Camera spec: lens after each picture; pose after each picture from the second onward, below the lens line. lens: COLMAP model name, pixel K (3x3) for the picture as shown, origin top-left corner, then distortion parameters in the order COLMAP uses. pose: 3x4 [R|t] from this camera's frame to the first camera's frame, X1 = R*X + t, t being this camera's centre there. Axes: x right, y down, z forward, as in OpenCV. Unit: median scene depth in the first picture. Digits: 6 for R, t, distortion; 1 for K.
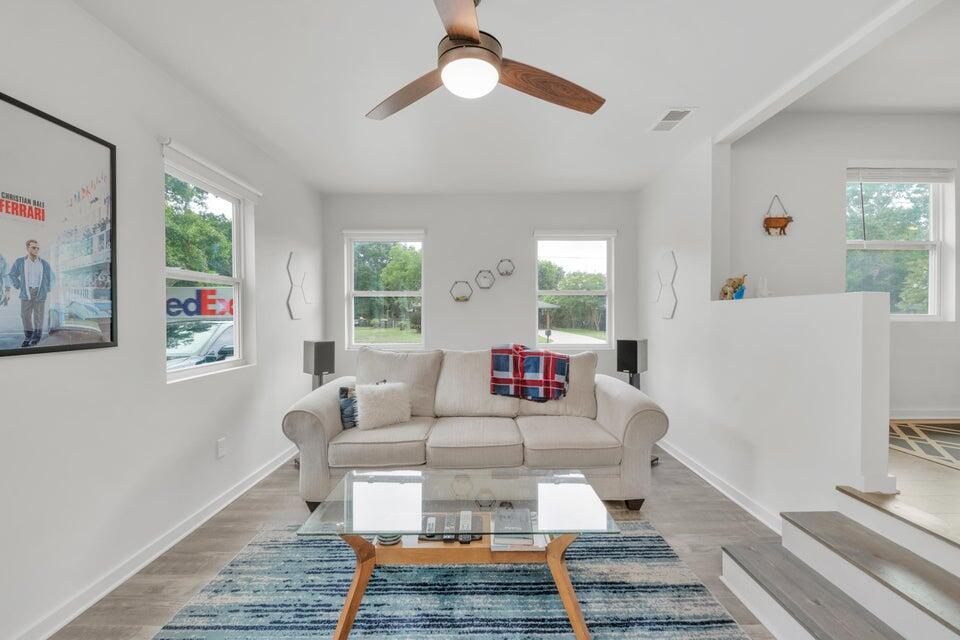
lens RADIAL K [[400.1, 0, 470.5], [0, 400.1, 320.9], [0, 0, 1]] dist [-0.001038, -0.001235]
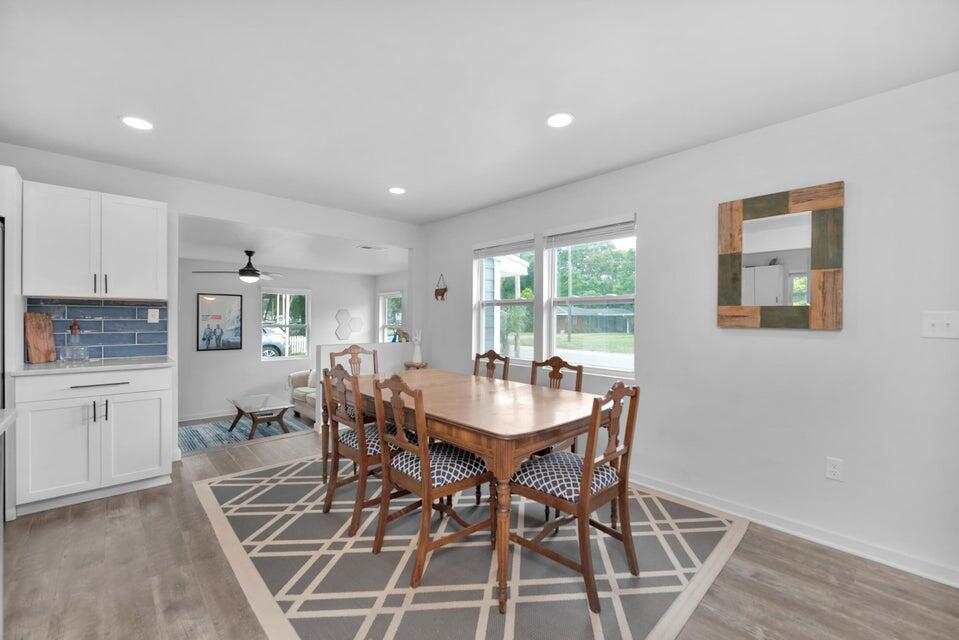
lens RADIAL K [[399.7, 0, 466.6], [0, 399.7, 321.3], [0, 0, 1]] dist [-0.001038, -0.001235]
pose [[0.671682, 0.006707, -0.740809, 2.253567], [-0.014289, 0.999890, -0.003903, -0.145458], [0.740702, 0.013207, 0.671704, 0.038088]]
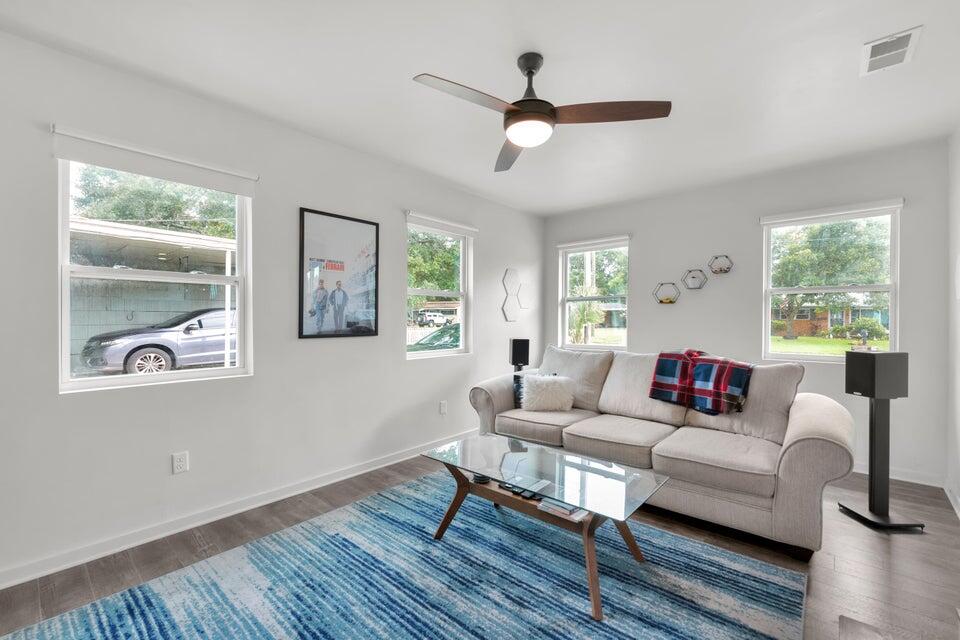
lens RADIAL K [[400.1, 0, 478.1], [0, 400.1, 317.3], [0, 0, 1]] dist [-0.001038, -0.001235]
pose [[0.755052, 0.001307, -0.655664, 0.435728], [-0.011078, 0.999881, -0.010764, -0.002170], [0.655571, 0.015391, 0.754976, -0.040691]]
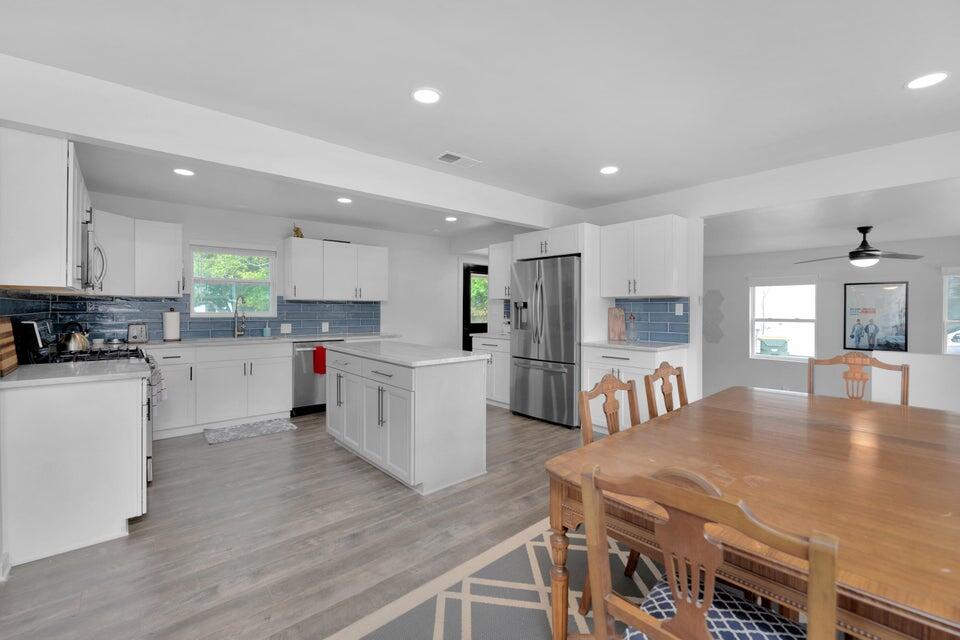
lens RADIAL K [[417.3, 0, 495.4], [0, 417.3, 313.6], [0, 0, 1]] dist [-0.007163, -0.000414]
pose [[-0.721679, 0.003021, -0.692221, 2.236448], [-0.013225, 0.999748, 0.018151, -0.156963], [0.692101, 0.022254, -0.721457, 0.758578]]
